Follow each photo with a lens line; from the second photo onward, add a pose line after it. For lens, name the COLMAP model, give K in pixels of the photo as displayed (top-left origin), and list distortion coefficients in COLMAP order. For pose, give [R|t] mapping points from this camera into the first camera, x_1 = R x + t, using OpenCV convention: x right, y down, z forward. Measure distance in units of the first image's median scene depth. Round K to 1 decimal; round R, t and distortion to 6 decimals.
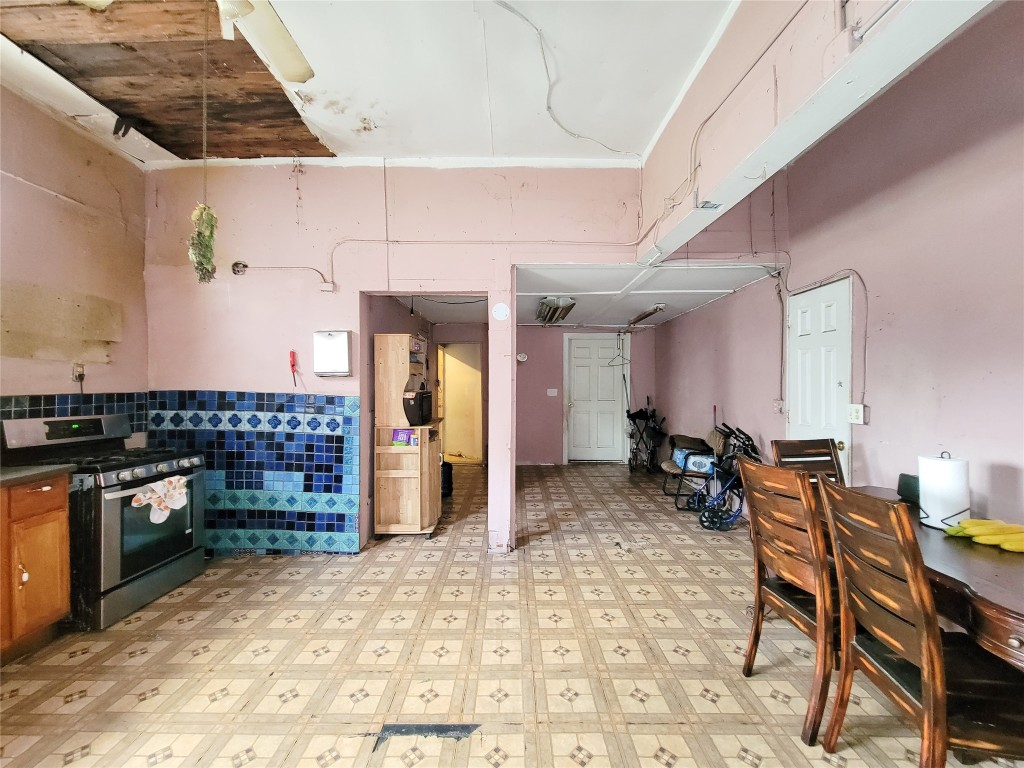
lens RADIAL K [[421.2, 0, 510.9], [0, 421.2, 387.0], [0, 0, 1]] dist [0.000721, -0.000195]
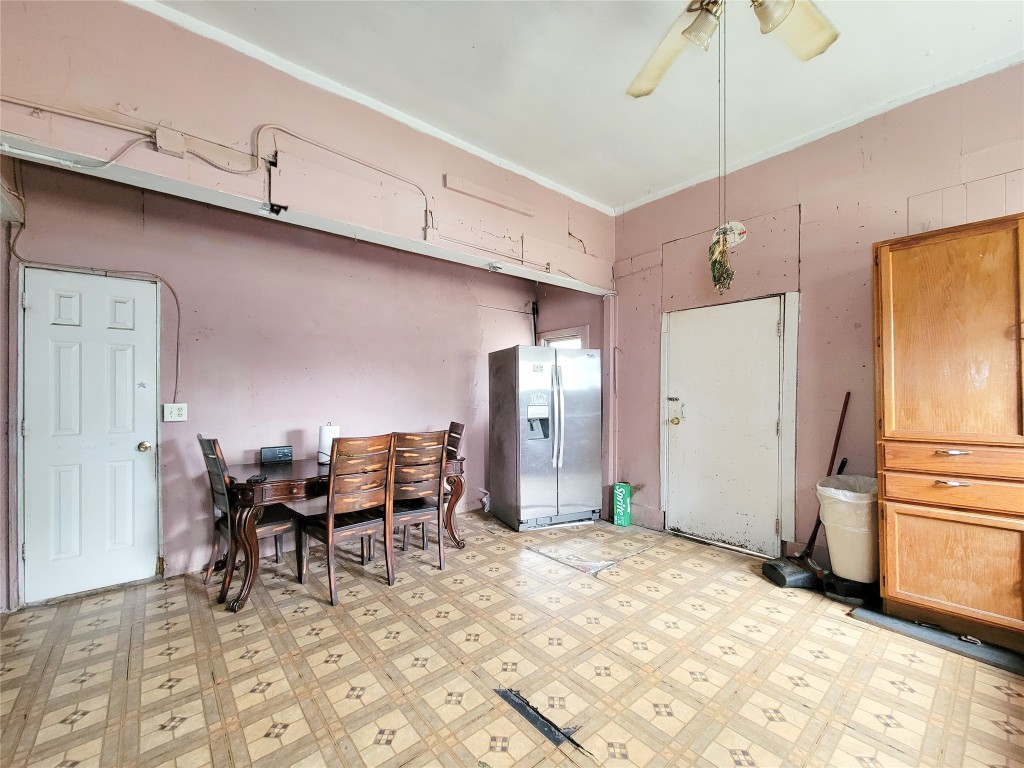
lens RADIAL K [[421.2, 0, 511.1], [0, 421.2, 387.8], [0, 0, 1]] dist [0.000721, -0.000195]
pose [[-0.645957, 0.004969, 0.763358, -0.937577], [-0.000456, 0.999976, -0.006895, 0.014804], [-0.763374, -0.004802, -0.645939, 1.662017]]
